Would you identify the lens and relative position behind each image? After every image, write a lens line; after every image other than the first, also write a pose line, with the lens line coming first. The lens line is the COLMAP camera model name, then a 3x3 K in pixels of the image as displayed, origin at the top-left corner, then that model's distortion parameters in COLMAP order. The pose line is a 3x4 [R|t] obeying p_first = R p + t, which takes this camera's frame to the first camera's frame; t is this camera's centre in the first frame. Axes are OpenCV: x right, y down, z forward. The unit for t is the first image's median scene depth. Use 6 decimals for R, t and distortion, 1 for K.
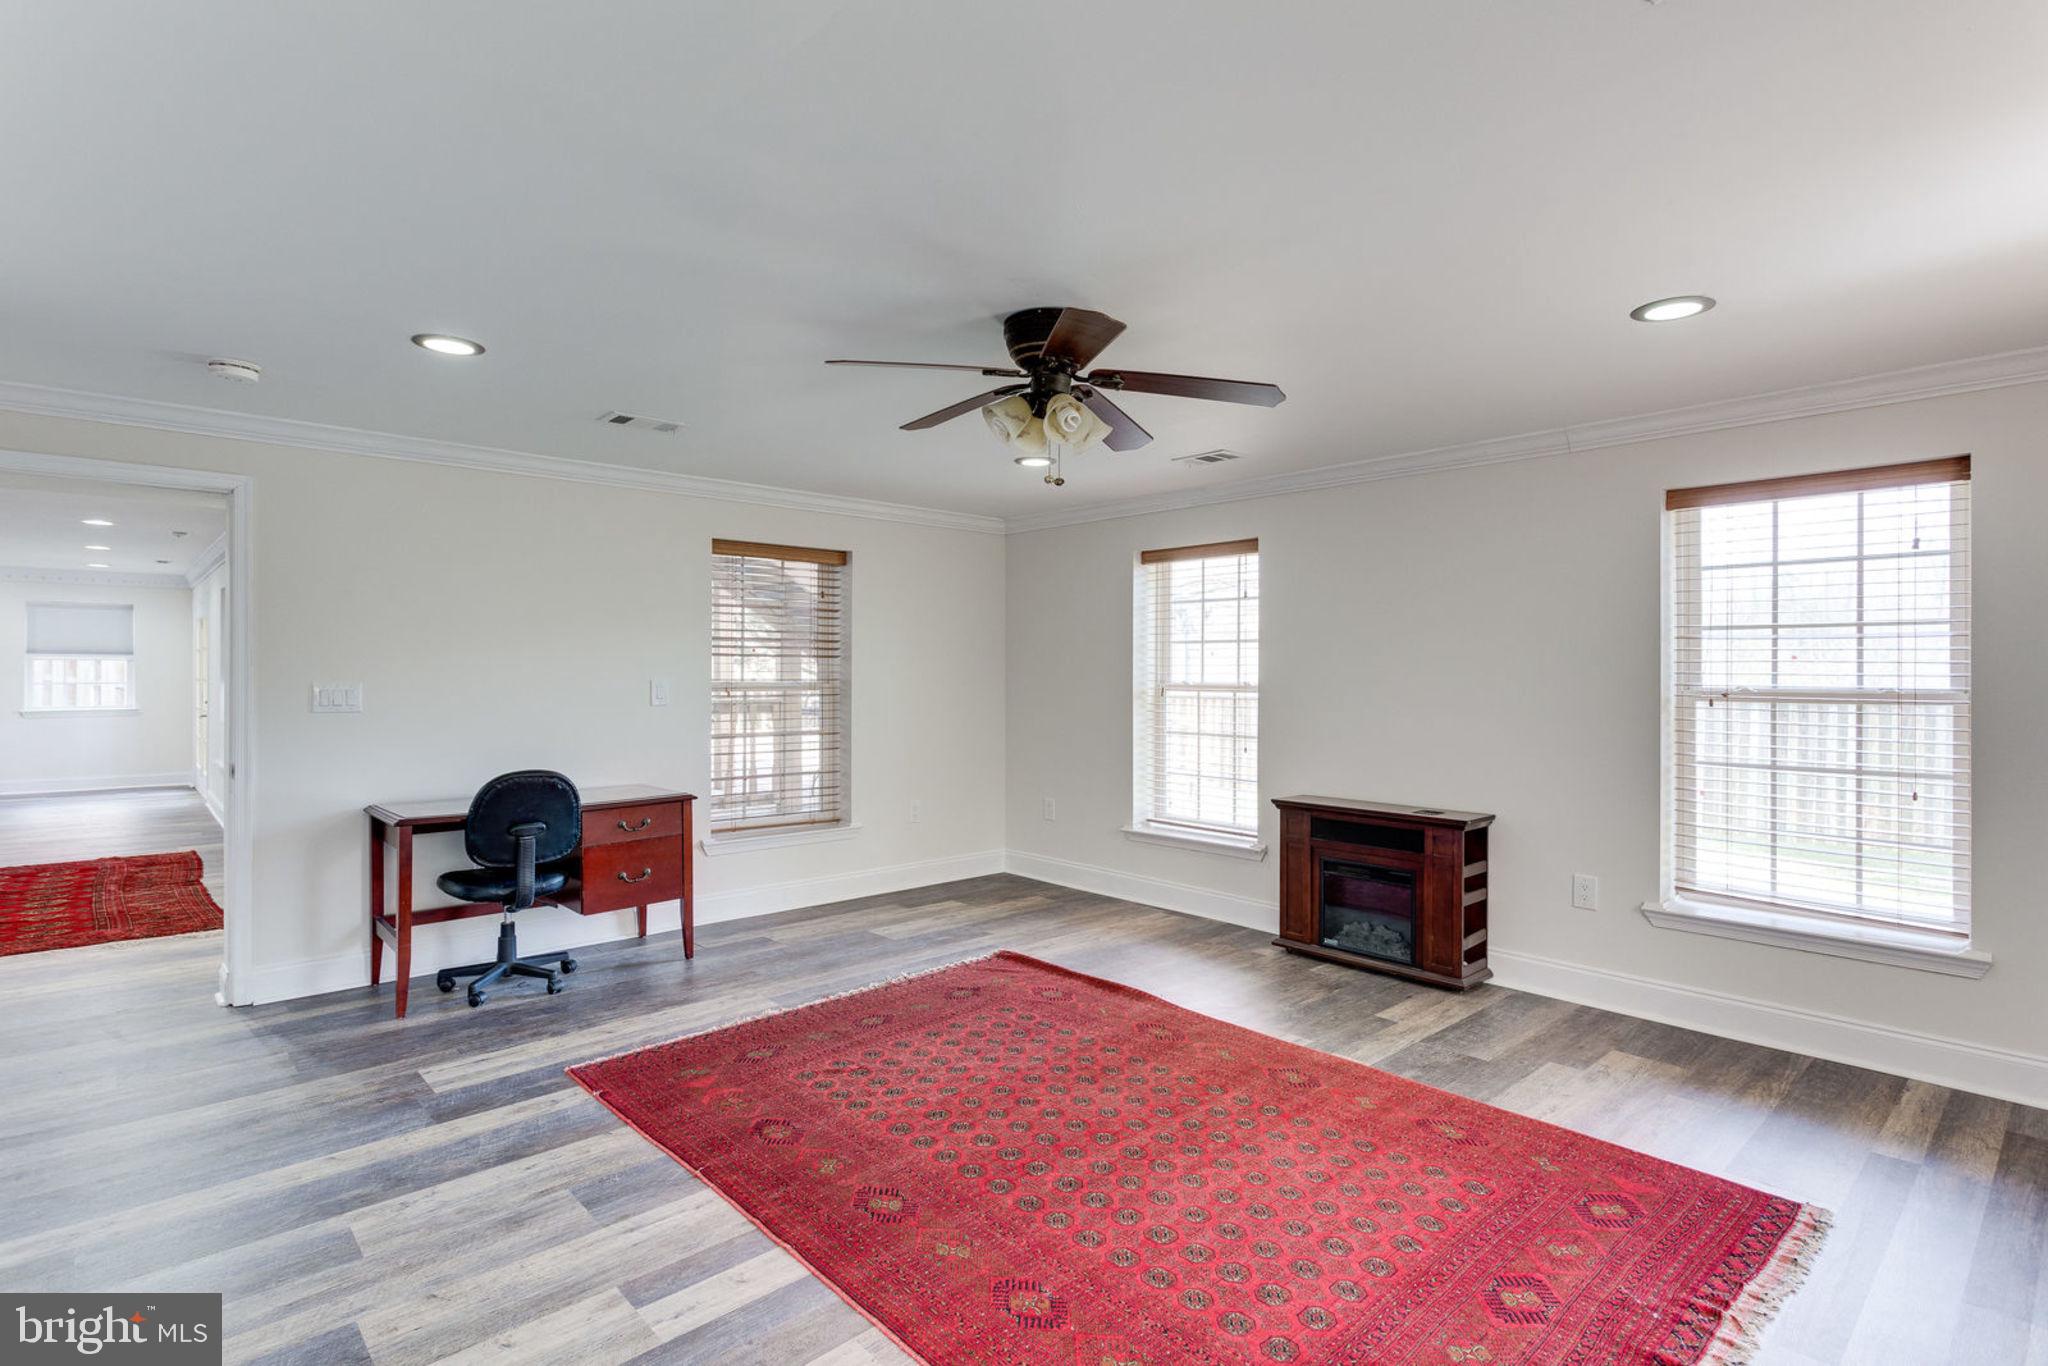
lens RADIAL K [[986.6, 0, 1018.7], [0, 986.6, 668.7], [0, 0, 1]] dist [0.007026, -0.003038]
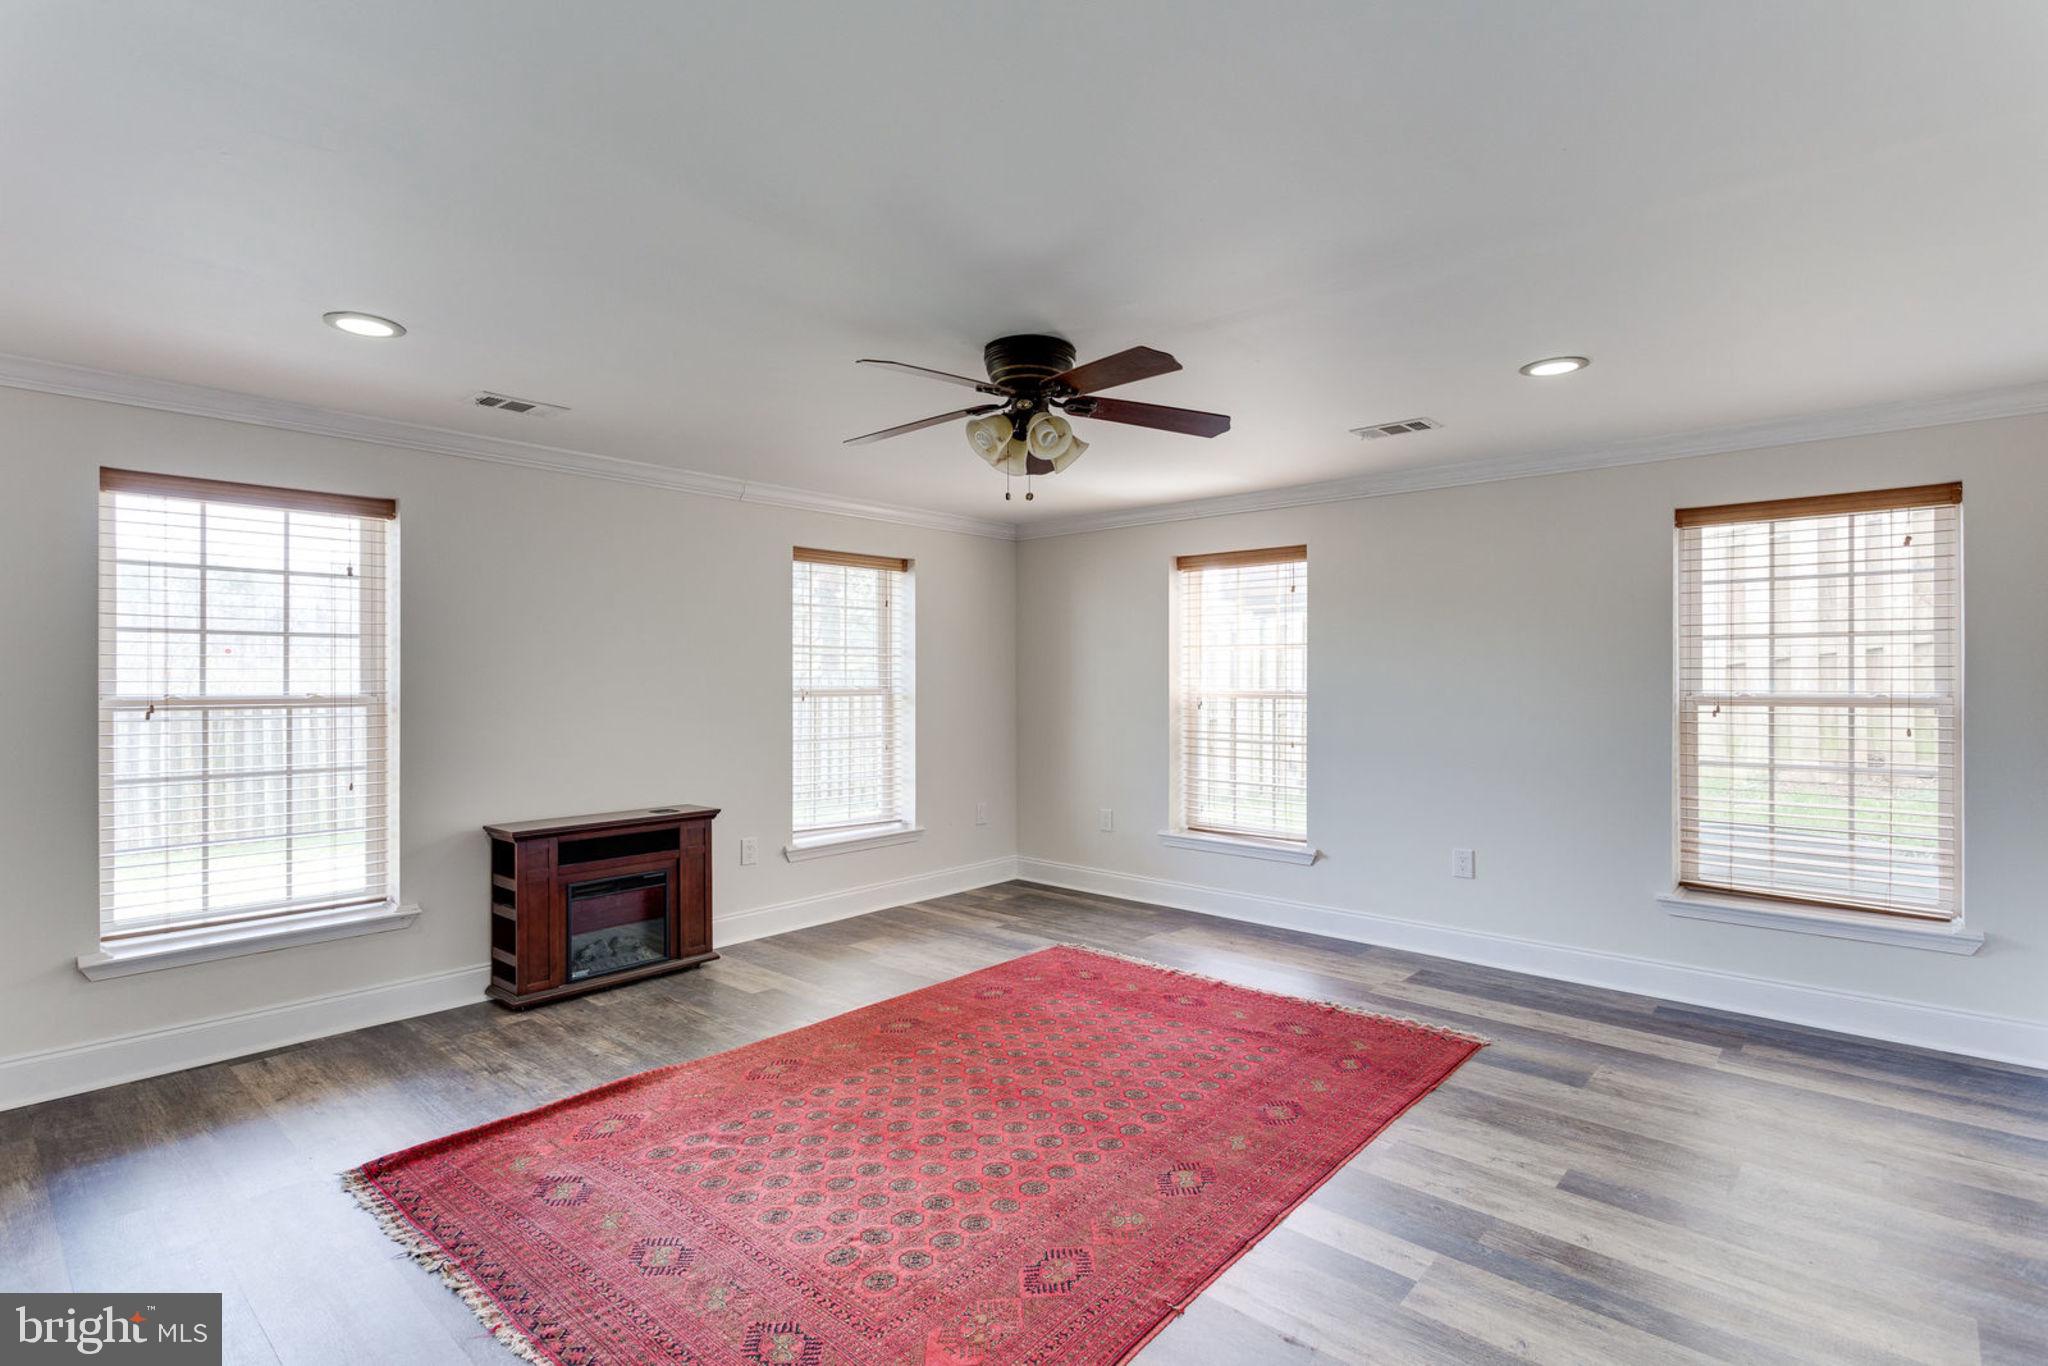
lens RADIAL K [[986.6, 0, 1018.1], [0, 986.6, 683.8], [0, 0, 1]] dist [0.007026, -0.003038]
pose [[-0.092588, -0.008295, 0.995670, -0.317489], [0.001950, 0.999962, 0.008512, 0.001312], [-0.995703, 0.002730, -0.092568, 0.347554]]
